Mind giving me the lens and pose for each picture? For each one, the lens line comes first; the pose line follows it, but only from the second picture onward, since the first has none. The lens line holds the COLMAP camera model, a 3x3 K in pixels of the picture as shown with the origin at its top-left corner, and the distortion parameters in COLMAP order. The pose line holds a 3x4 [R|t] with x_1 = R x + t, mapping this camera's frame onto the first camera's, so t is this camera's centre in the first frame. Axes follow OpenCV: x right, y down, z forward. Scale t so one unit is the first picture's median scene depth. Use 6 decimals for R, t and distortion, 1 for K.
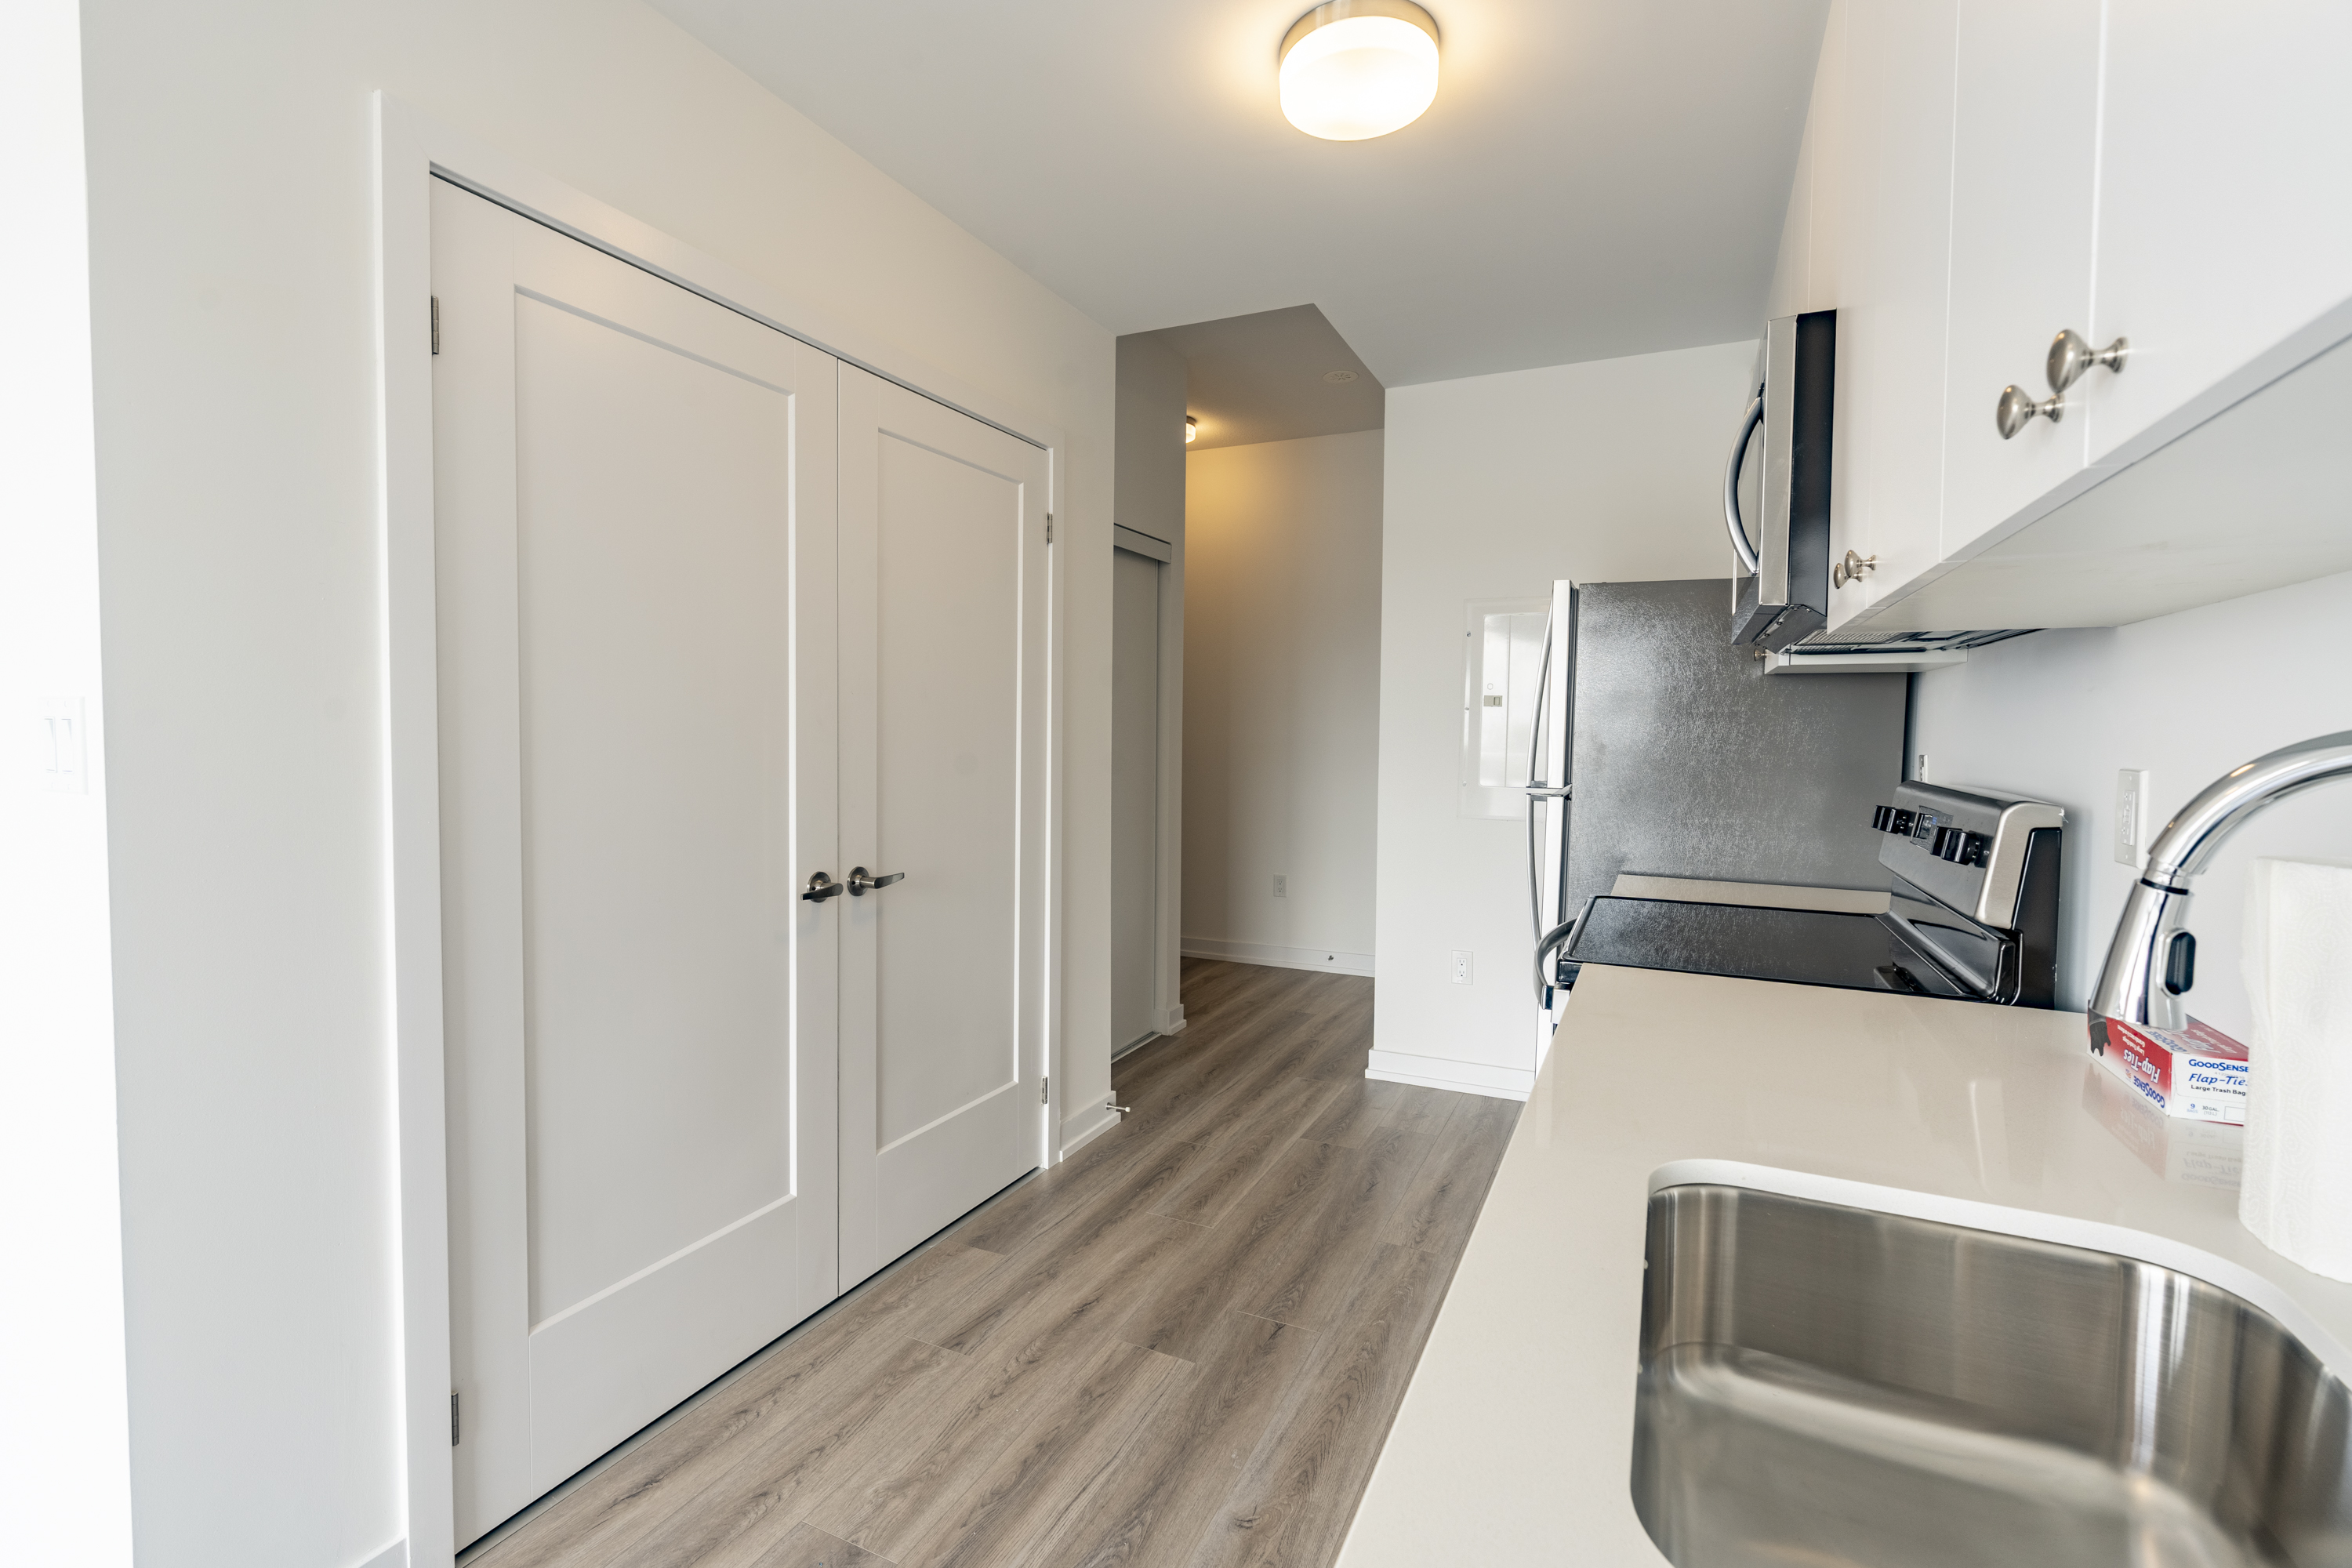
lens RADIAL K [[1060.9, 0, 1168.3], [0, 1060.9, 781.6], [0, 0, 1]] dist [-0.005614, 0.002206]
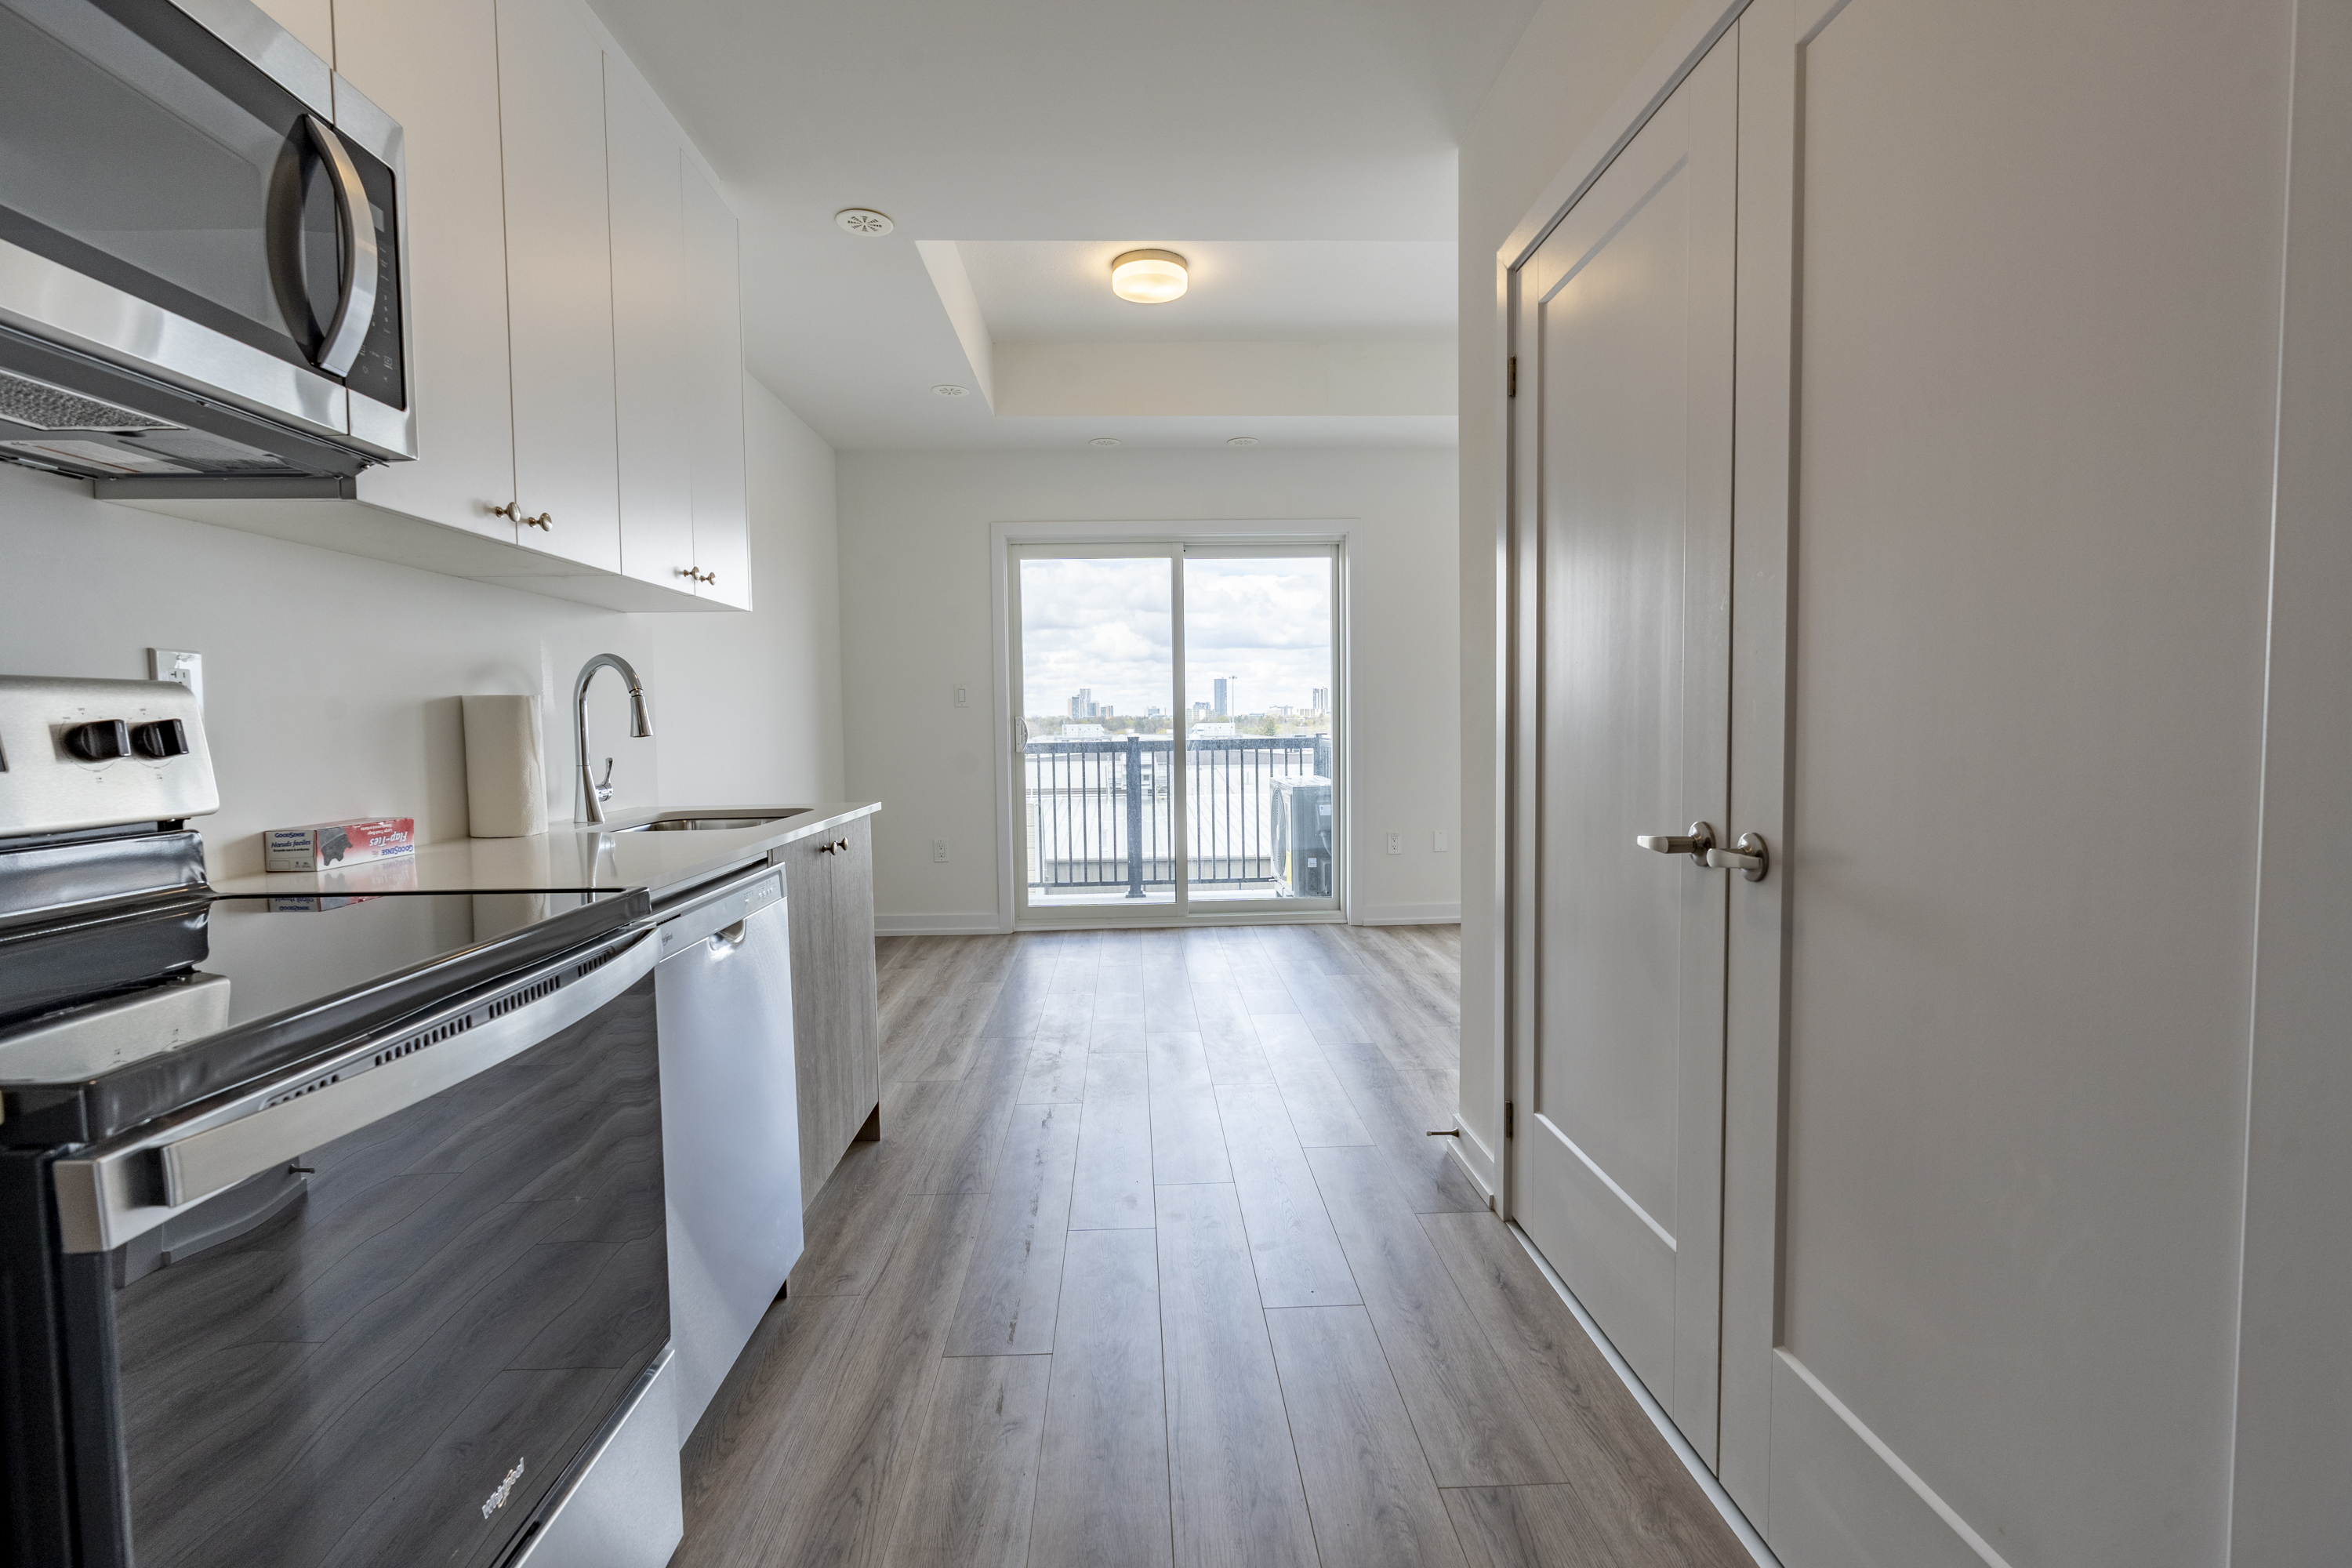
lens RADIAL K [[1060.9, 0, 1175.8], [0, 1060.9, 777.4], [0, 0, 1]] dist [-0.005614, 0.002206]
pose [[-0.882981, 0.022523, -0.468867, 0.319251], [-0.021910, 0.995782, 0.089097, 0.000935], [0.468896, 0.088944, -0.878764, 1.553087]]
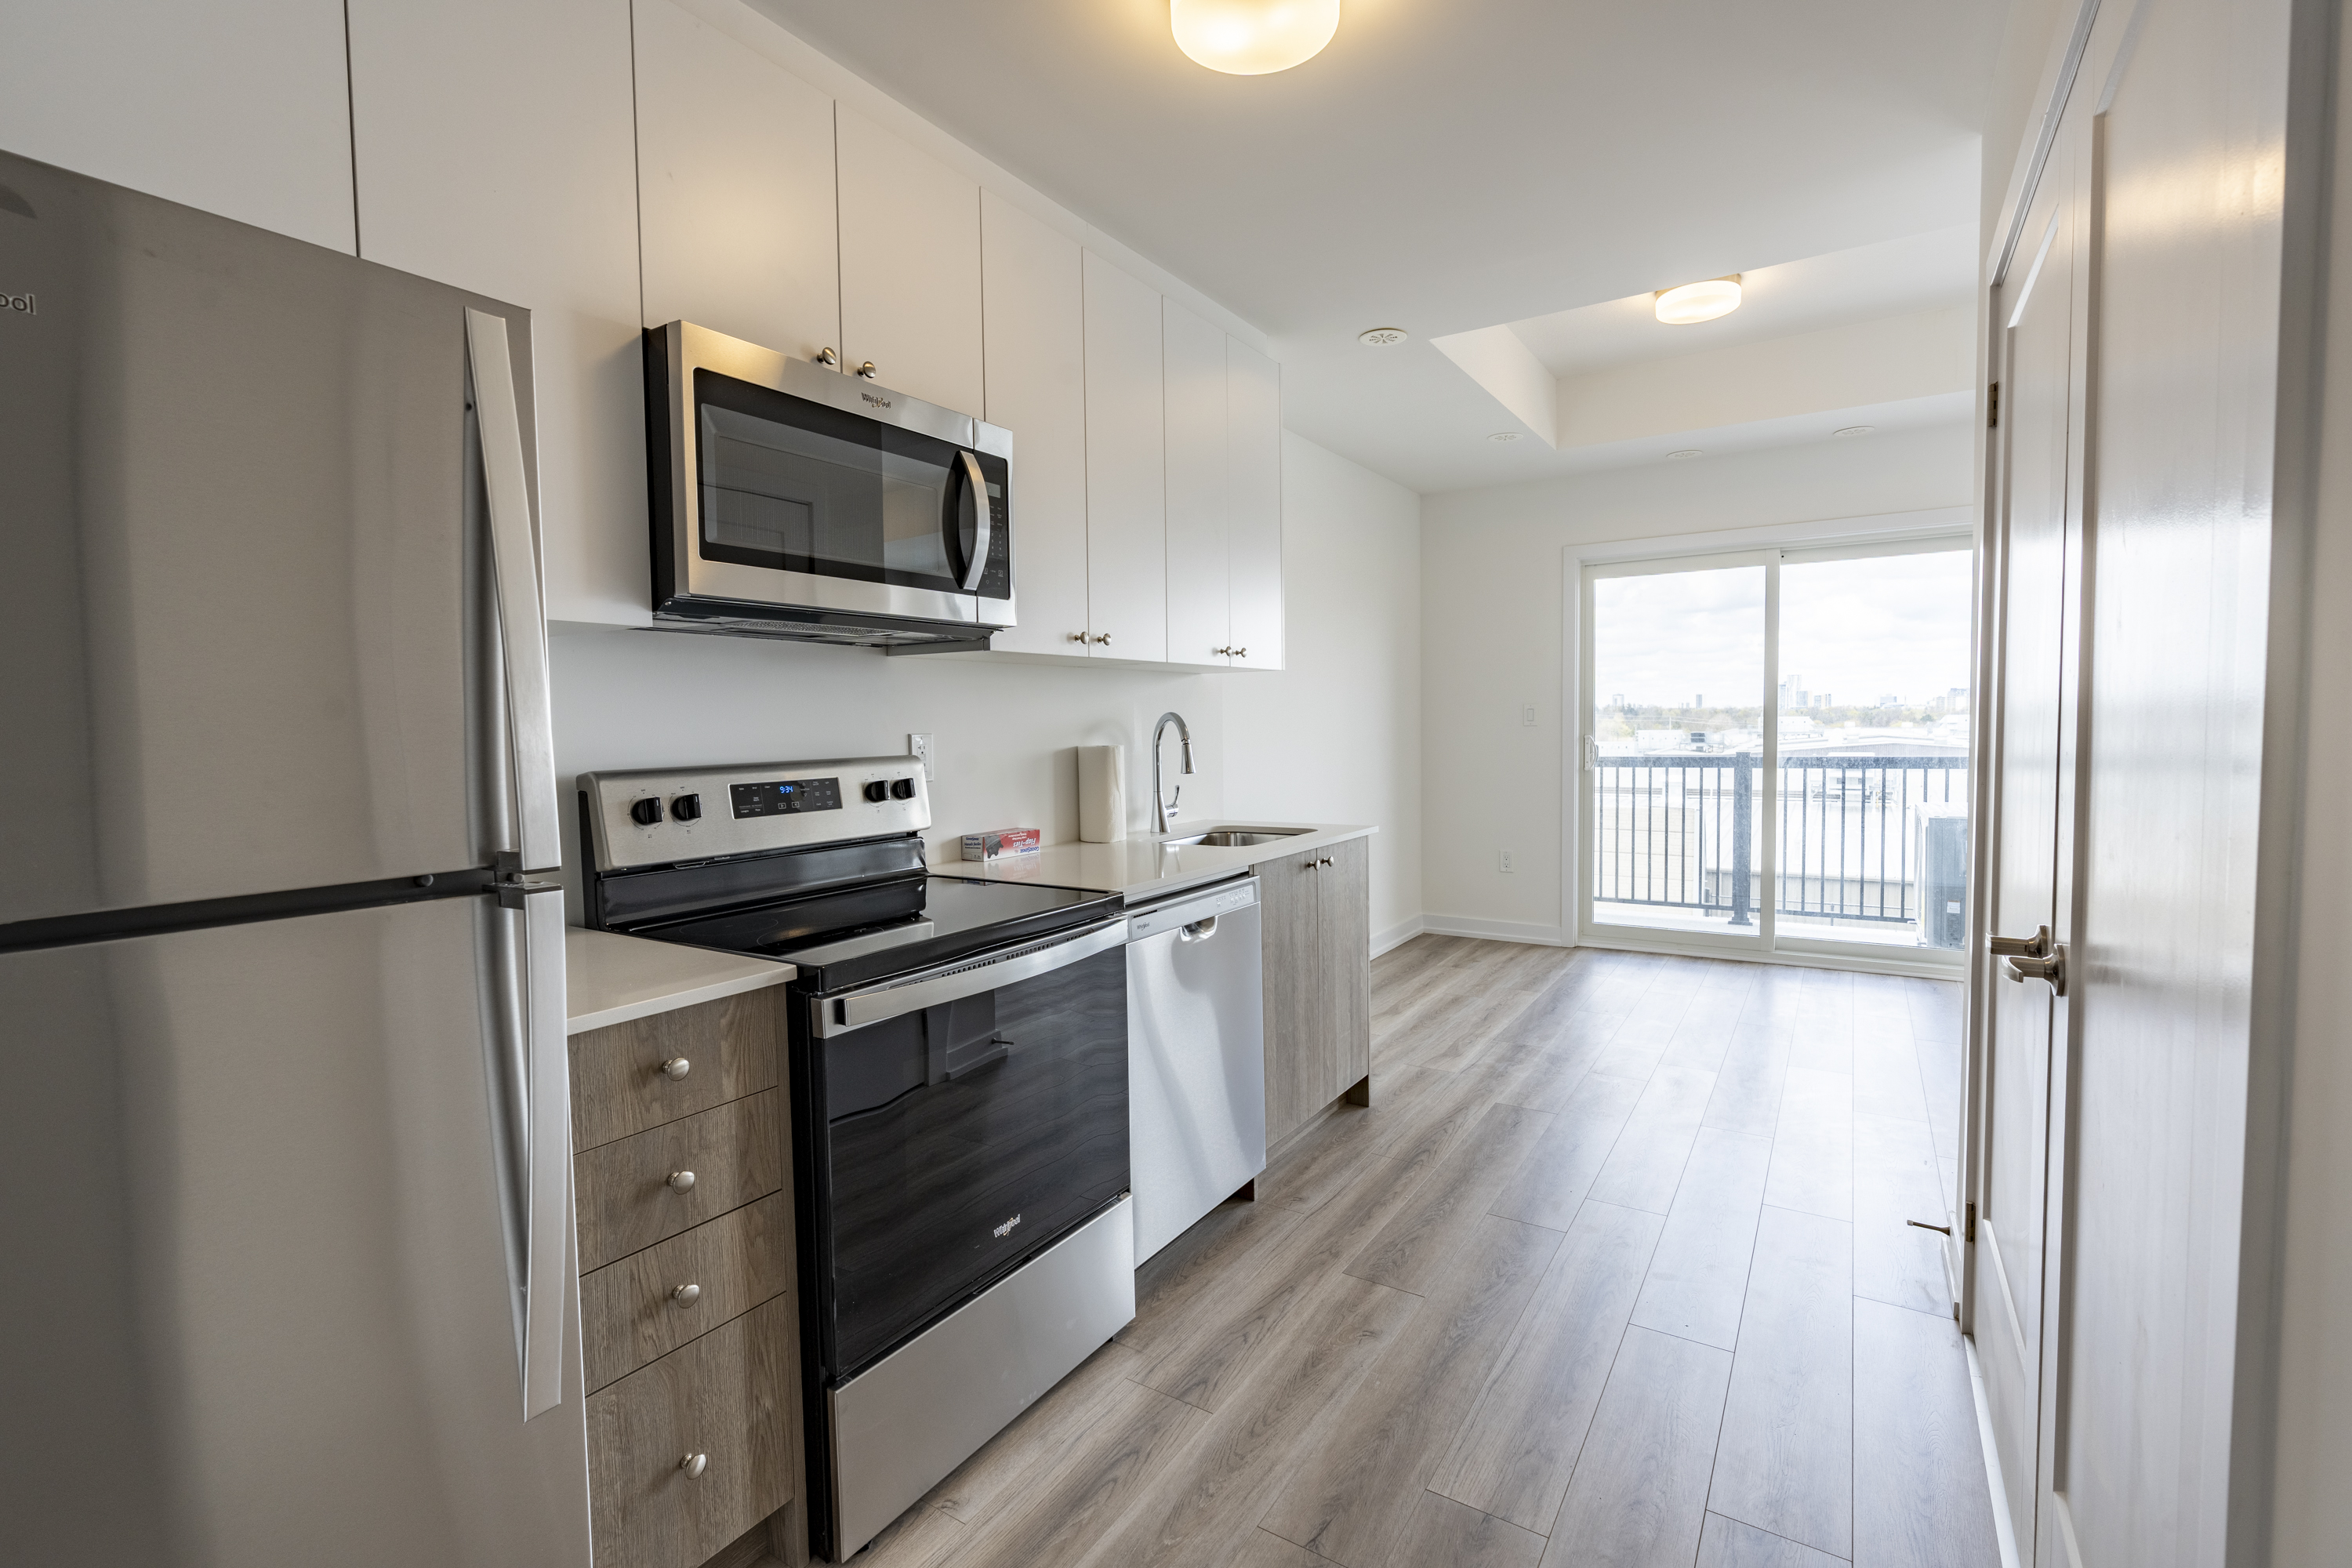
lens RADIAL K [[1060.9, 0, 1170.9], [0, 1060.9, 780.5], [0, 0, 1]] dist [-0.005614, 0.002206]
pose [[-0.991897, -0.006778, 0.126867, 0.124251], [0.006596, 0.994481, 0.104707, -0.079680], [-0.126876, 0.104695, -0.986378, 1.820539]]
